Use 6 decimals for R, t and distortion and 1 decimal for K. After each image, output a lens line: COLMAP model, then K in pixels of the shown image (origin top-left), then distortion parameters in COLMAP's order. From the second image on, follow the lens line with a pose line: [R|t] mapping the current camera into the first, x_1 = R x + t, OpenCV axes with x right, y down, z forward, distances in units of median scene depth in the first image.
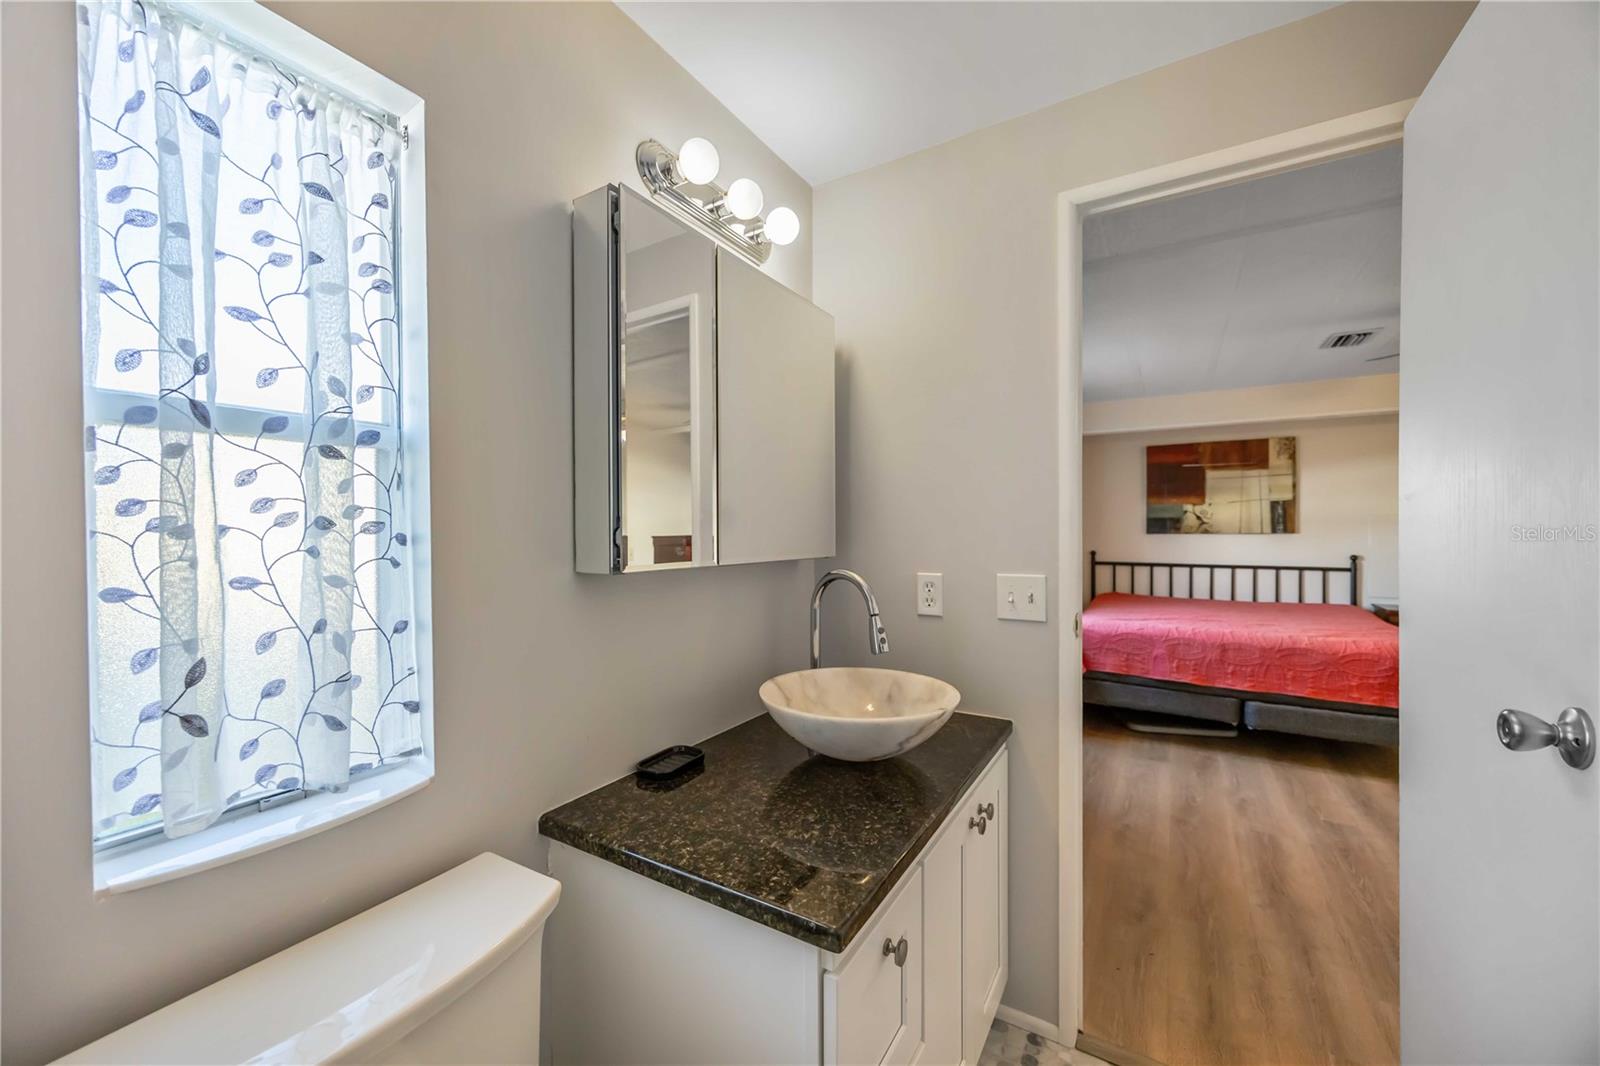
lens RADIAL K [[612.3, 0, 803.3], [0, 612.3, 535.3], [0, 0, 1]] dist [-0.001723, -0.000007]
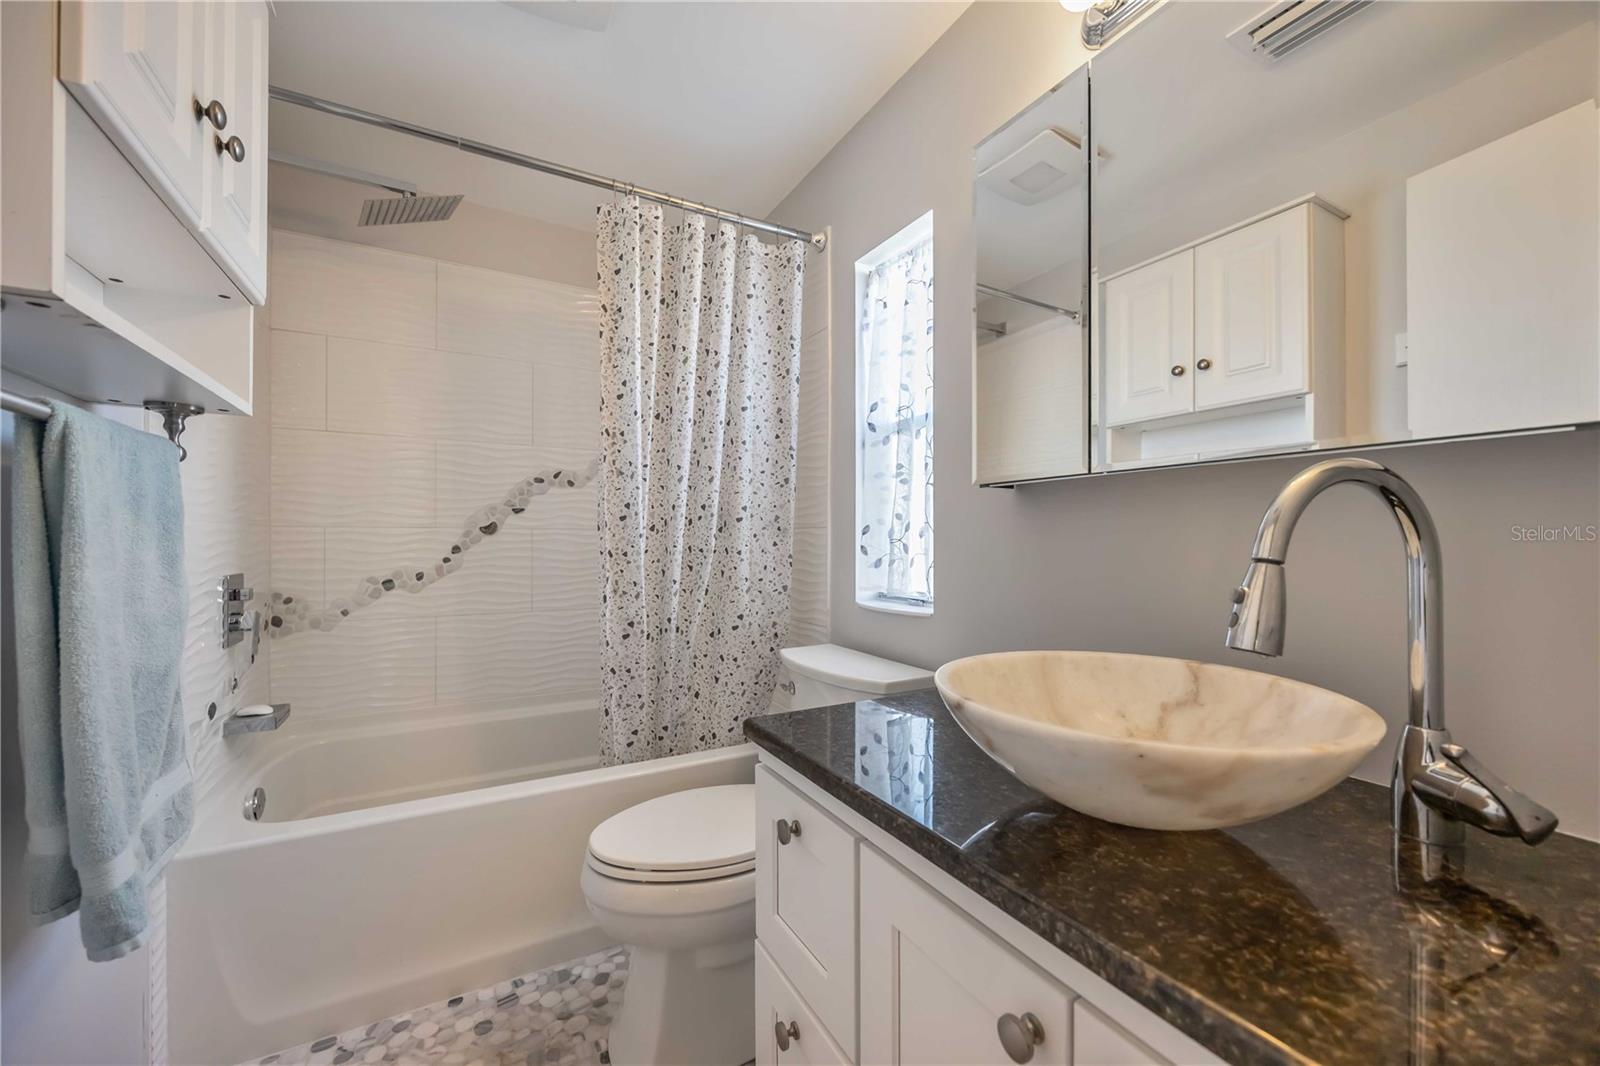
lens RADIAL K [[612.3, 0, 803.3], [0, 612.3, 535.3], [0, 0, 1]] dist [-0.001723, -0.000007]
pose [[-0.496957, -0.003363, -0.867769, 0.572879], [-0.012794, 0.999912, 0.003452, 0.096644], [0.867681, 0.012817, -0.496956, 0.849958]]
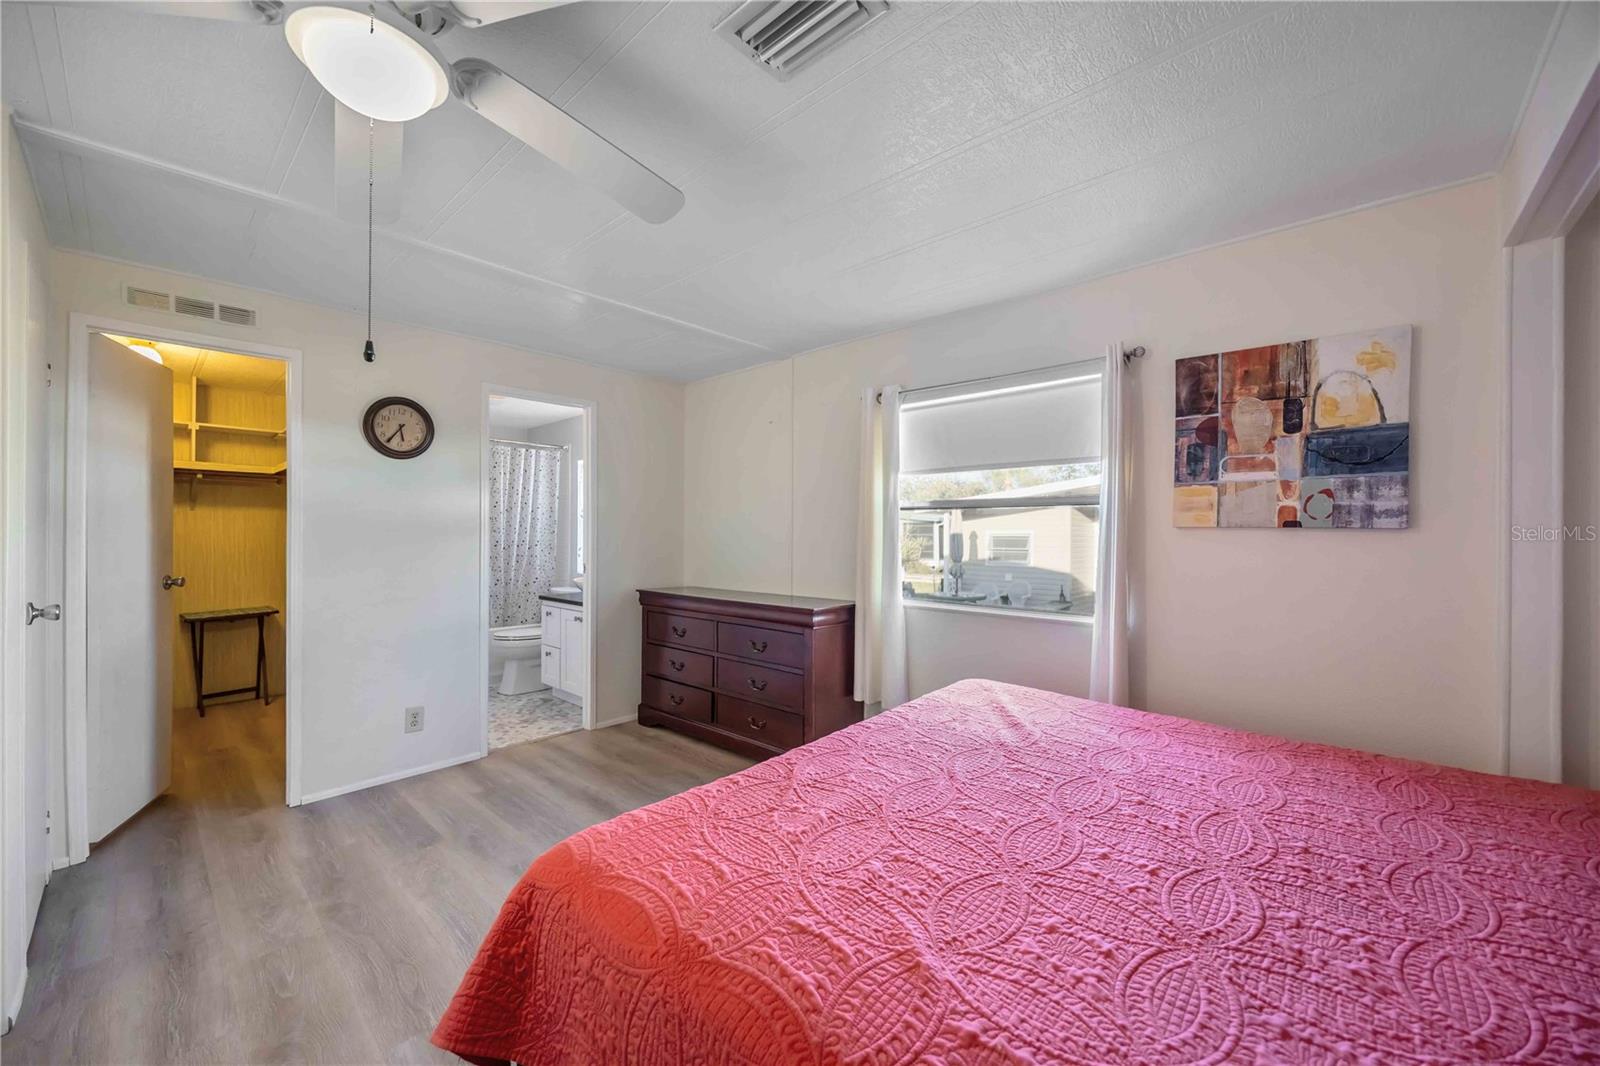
lens RADIAL K [[612.3, 0, 803.3], [0, 612.3, 535.3], [0, 0, 1]] dist [-0.001723, -0.000007]
pose [[-0.183857, 0.001535, -0.982952, 2.625026], [-0.020639, 0.999772, 0.005422, -0.027605], [0.982736, 0.021284, -0.183784, 2.203294]]
